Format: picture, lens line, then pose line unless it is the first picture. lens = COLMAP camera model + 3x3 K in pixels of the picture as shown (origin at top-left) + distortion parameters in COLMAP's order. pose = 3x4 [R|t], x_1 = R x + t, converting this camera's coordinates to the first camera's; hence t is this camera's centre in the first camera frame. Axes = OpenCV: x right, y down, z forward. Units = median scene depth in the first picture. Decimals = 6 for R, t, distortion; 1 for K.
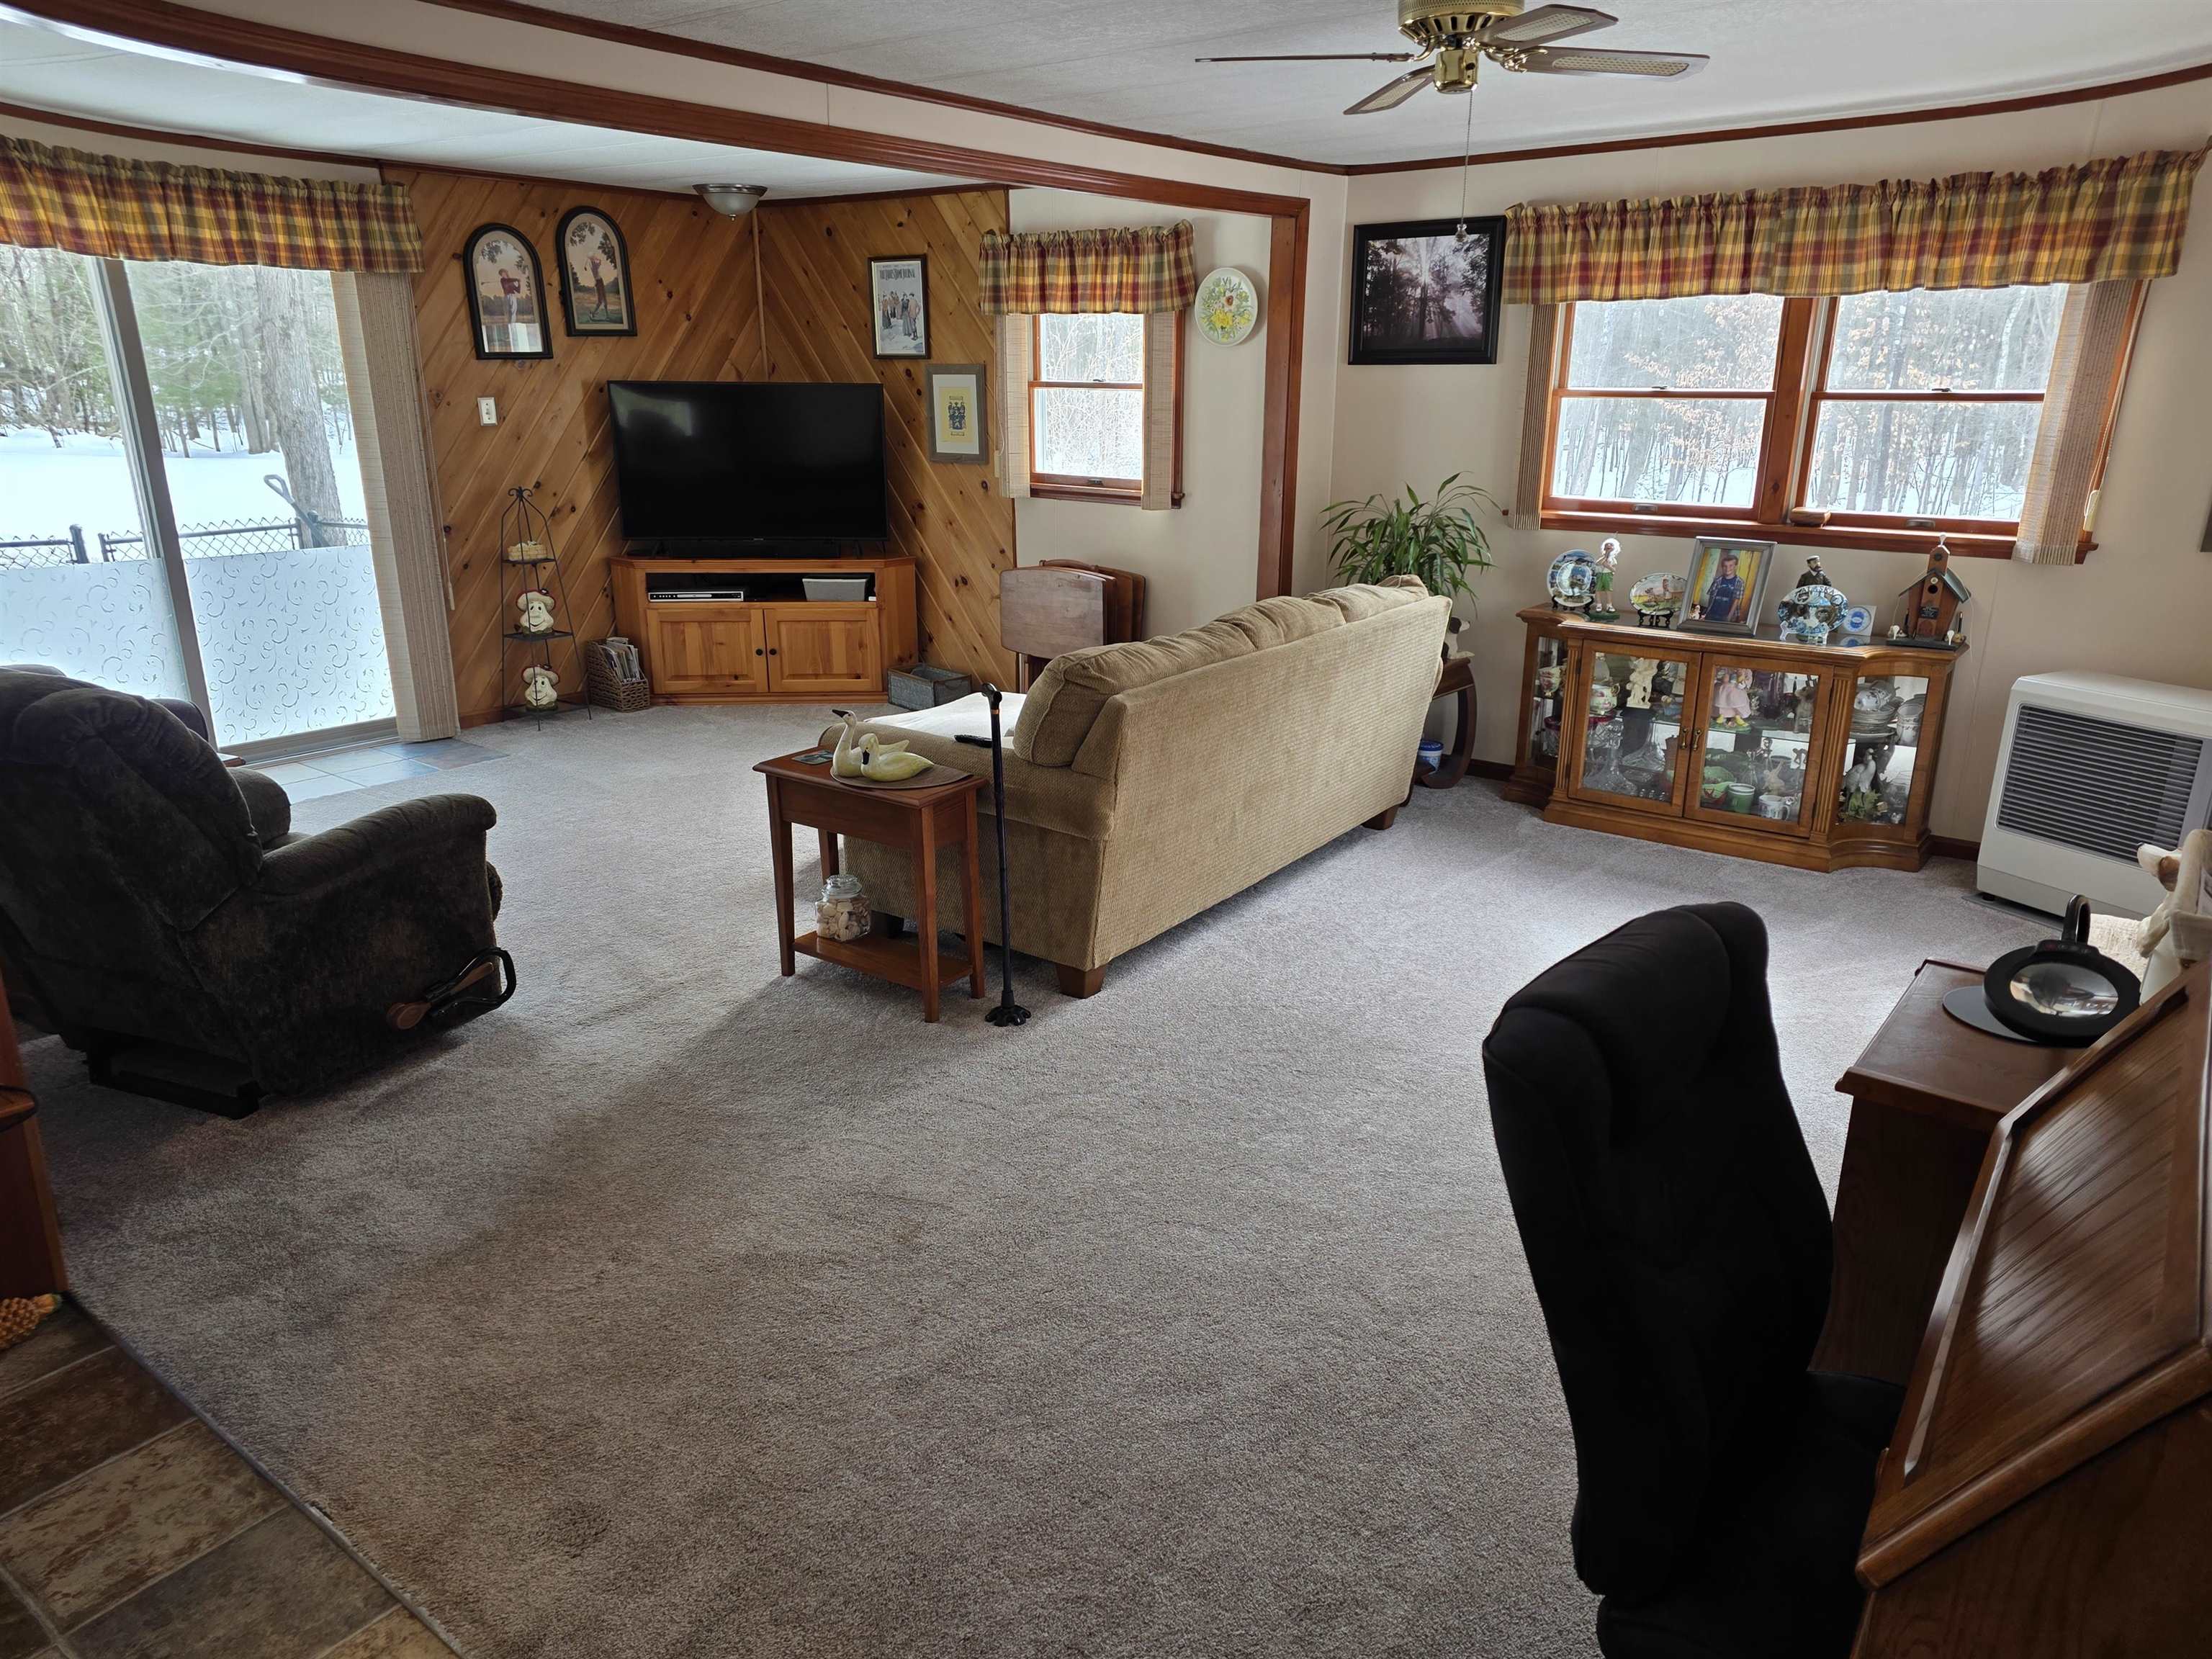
lens RADIAL K [[1504.8, 0, 1106.0], [0, 1504.8, 829.5], [0, 0, 1]] dist [0.059819, -0.021753]
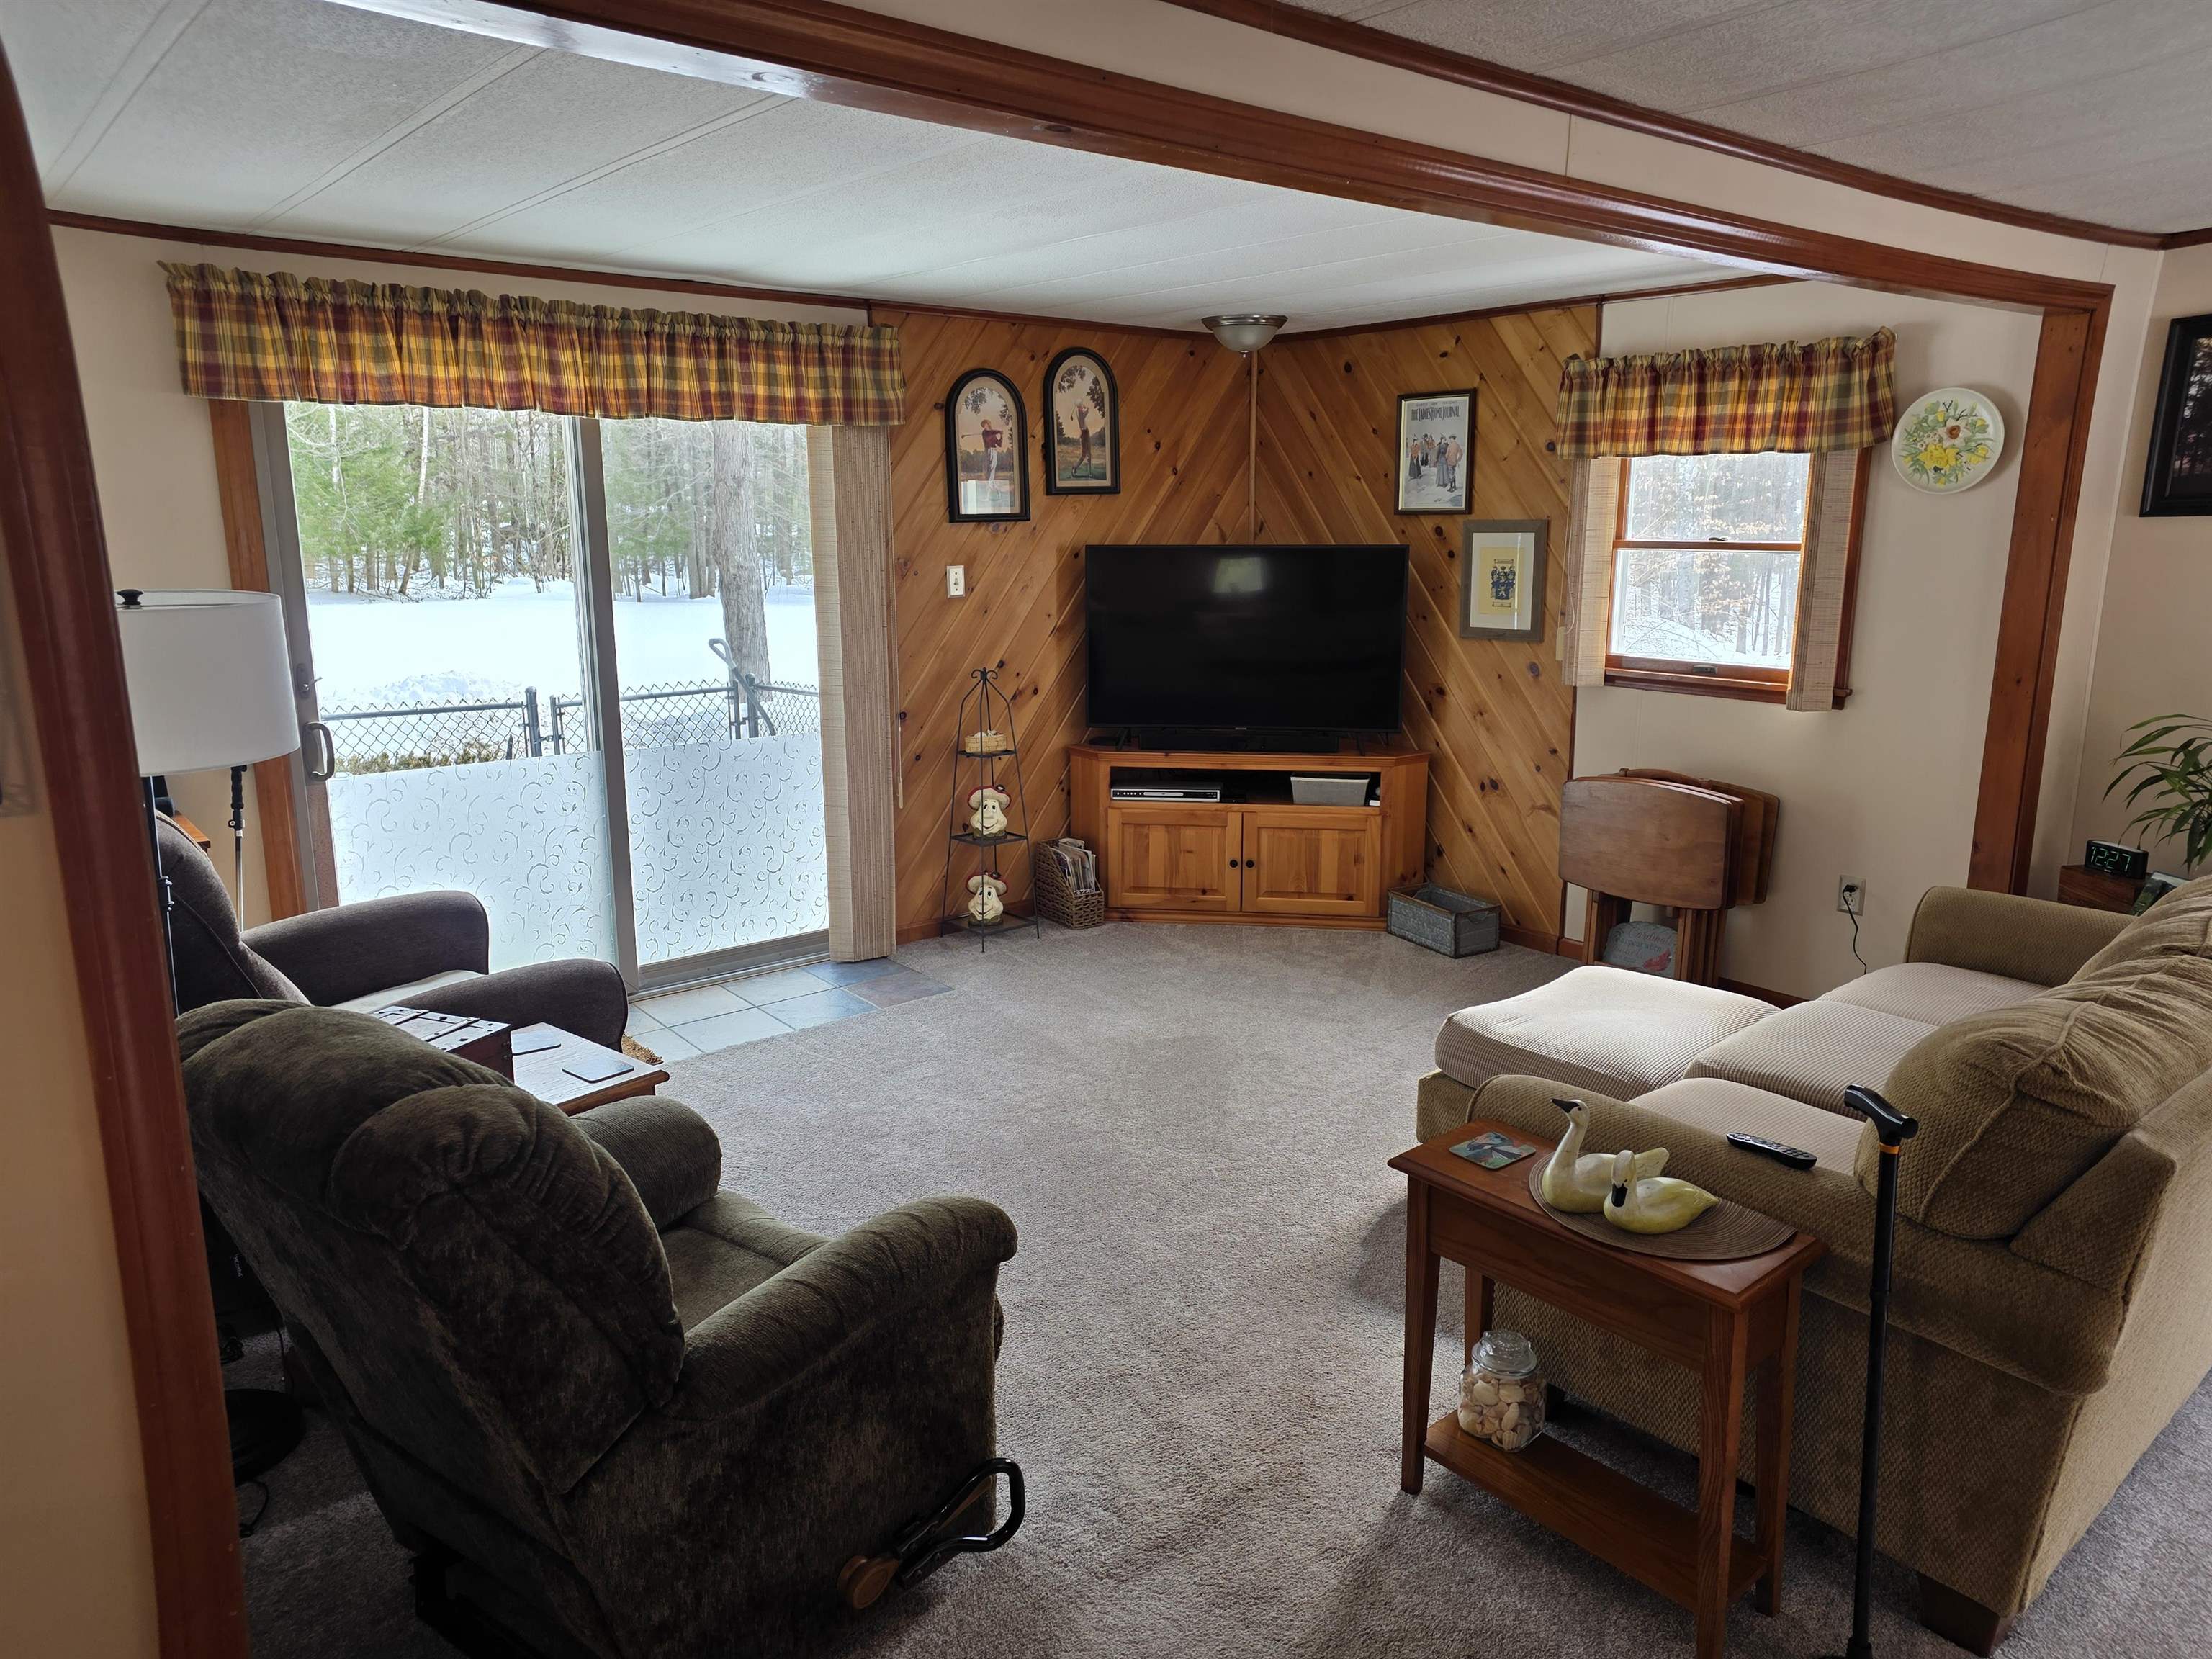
lens RADIAL K [[1504.8, 0, 1106.0], [0, 1504.8, 829.5], [0, 0, 1]] dist [0.059819, -0.021753]
pose [[0.973377, 0.044891, -0.224771, -0.122863], [-0.065072, 0.994406, -0.083198, -0.067799], [0.219779, 0.095610, 0.970853, 0.202380]]
